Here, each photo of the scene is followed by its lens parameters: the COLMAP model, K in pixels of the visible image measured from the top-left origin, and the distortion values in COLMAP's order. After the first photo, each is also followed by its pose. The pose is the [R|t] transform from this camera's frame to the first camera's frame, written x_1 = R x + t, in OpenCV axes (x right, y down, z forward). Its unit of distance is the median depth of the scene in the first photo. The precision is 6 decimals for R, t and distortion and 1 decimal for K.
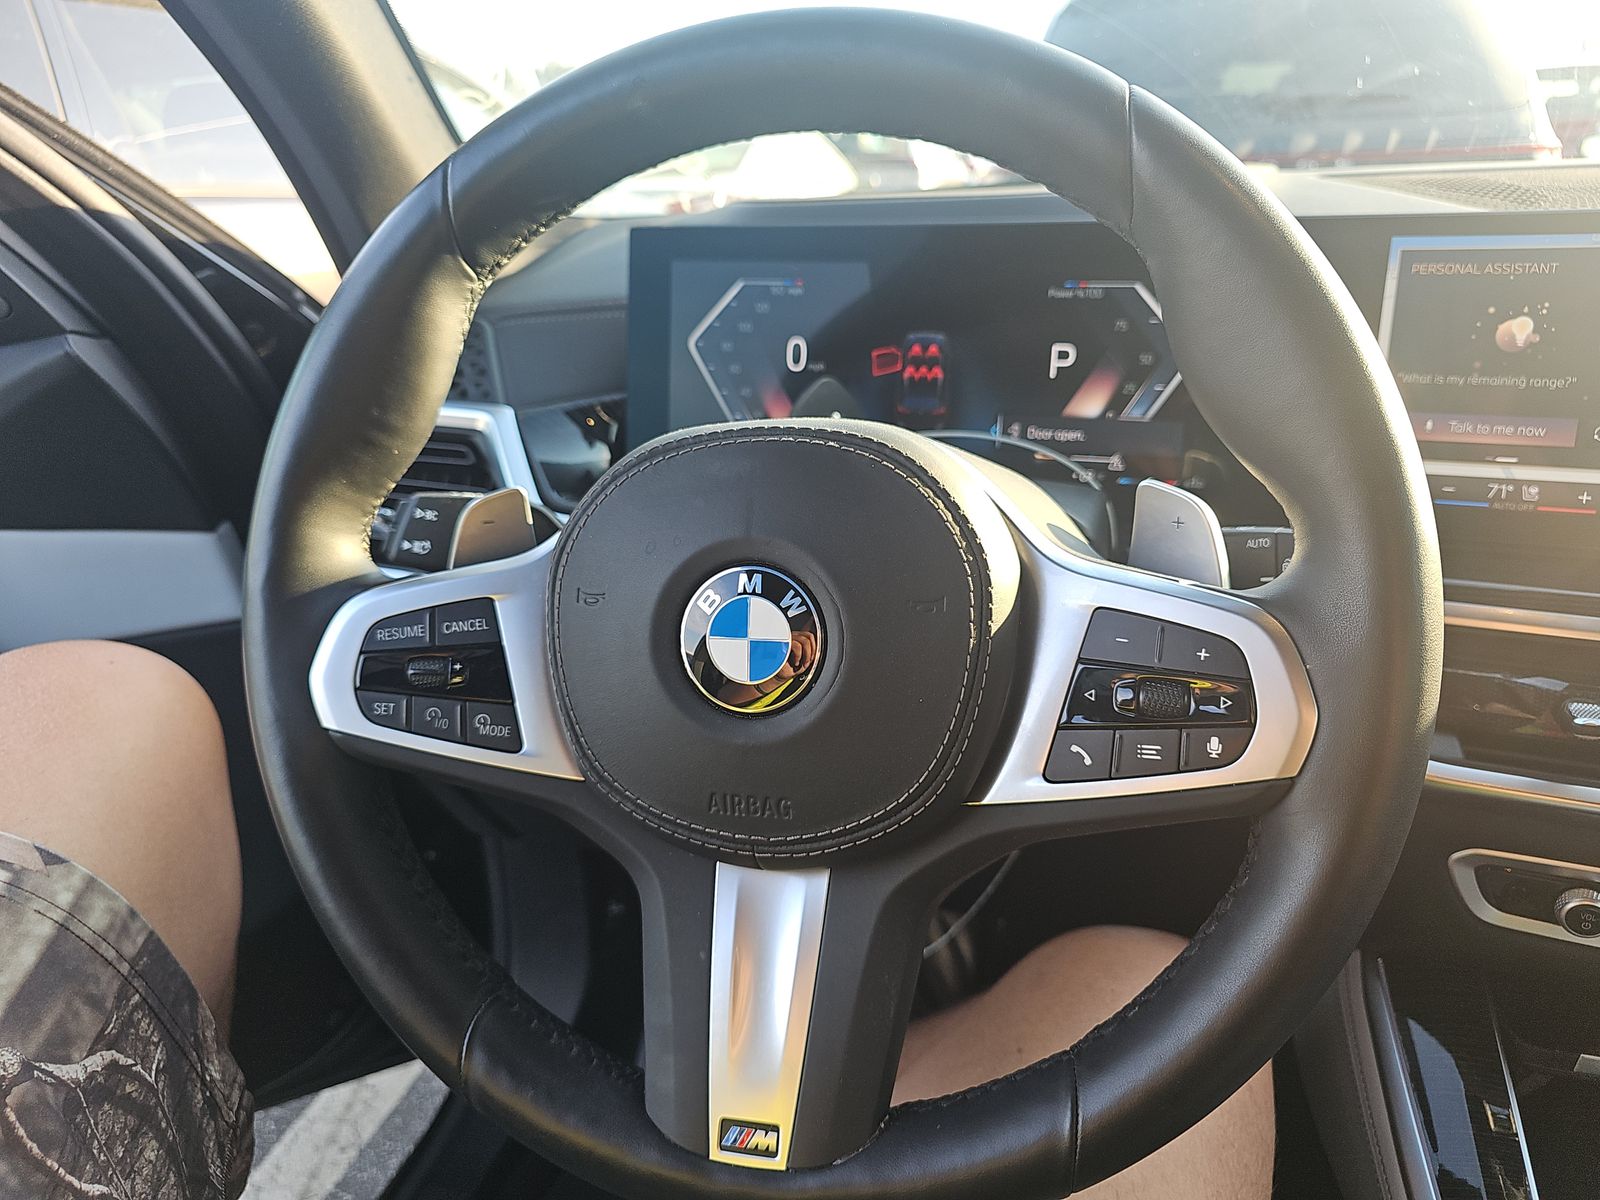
lens RADIAL K [[1105.1, 0, 800.0], [0, 1105.1, 600.0], [0, 0, 1]] dist [0.001077, -0.000512]
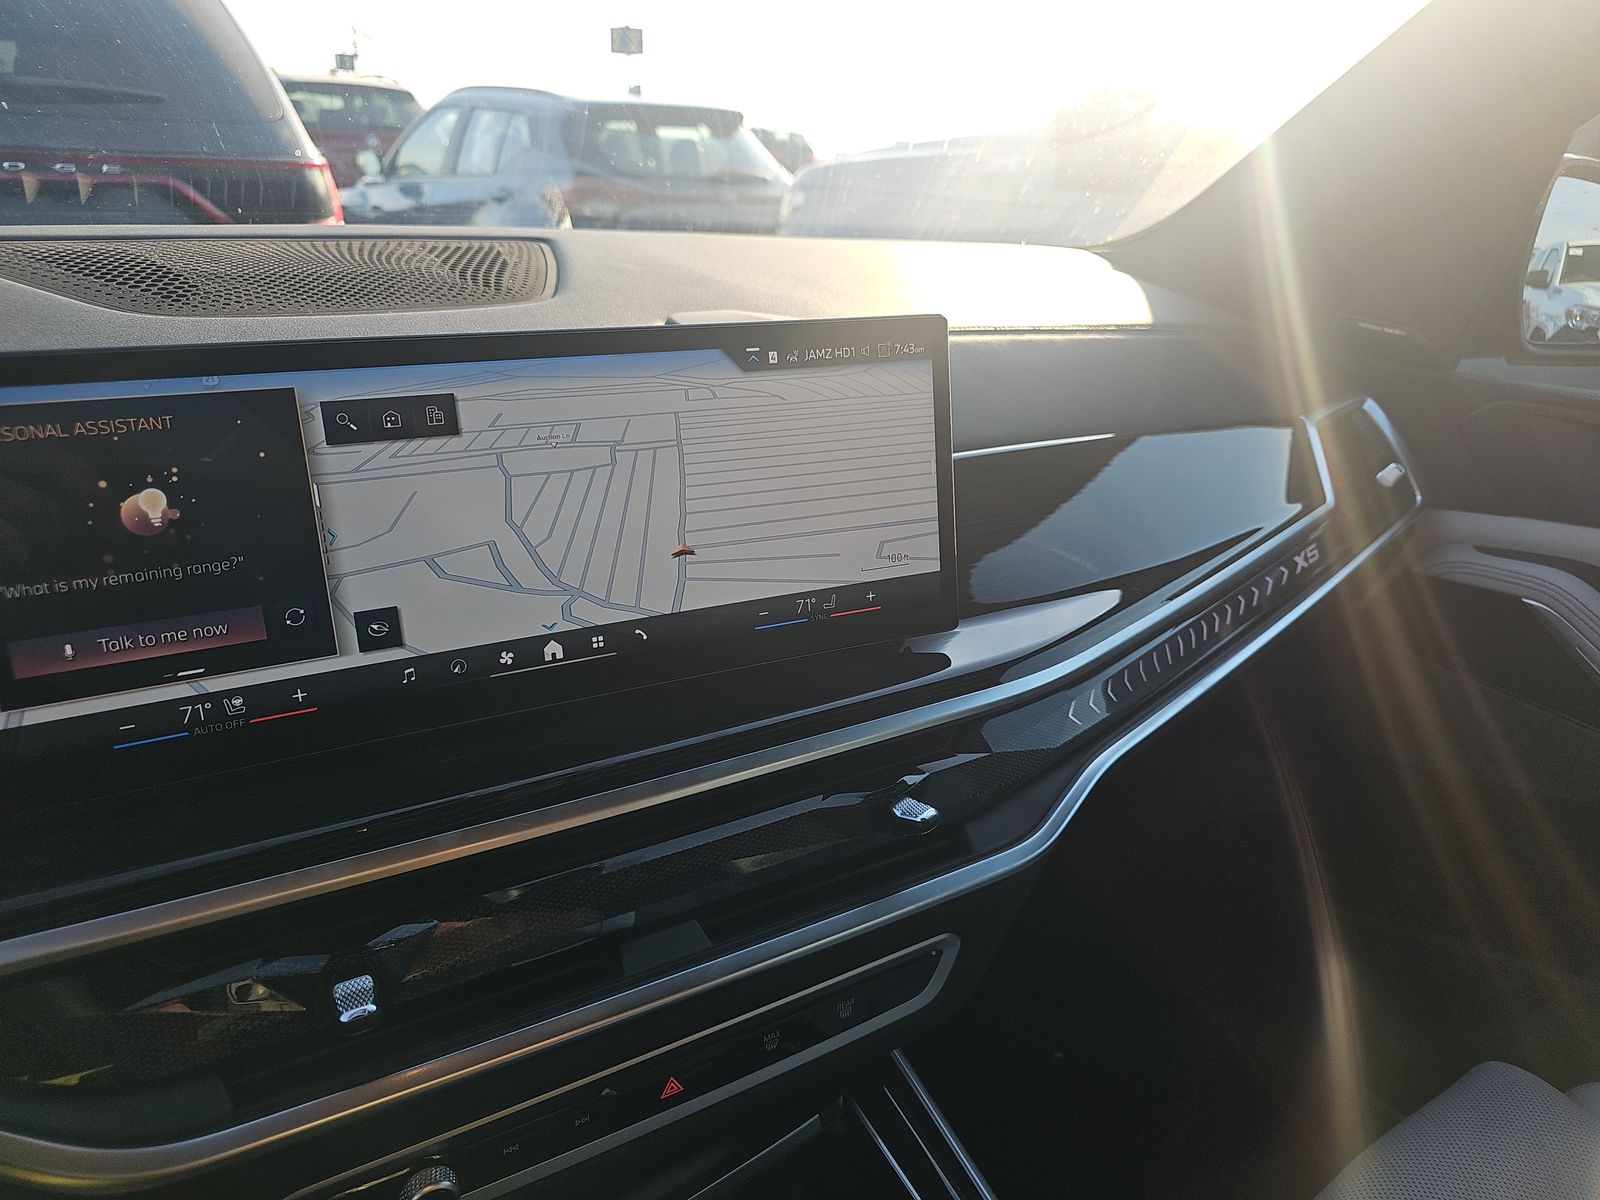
lens RADIAL K [[1033.8, 0, 800.0], [0, 1033.8, 600.0], [0, 0, 1]] dist [0.067951, -0.051659]
pose [[0.584645, -0.255113, 0.770134, 0.341371], [0.239438, 0.961247, 0.136652, -0.174808], [-0.775151, 0.104507, 0.623072, 0.217861]]
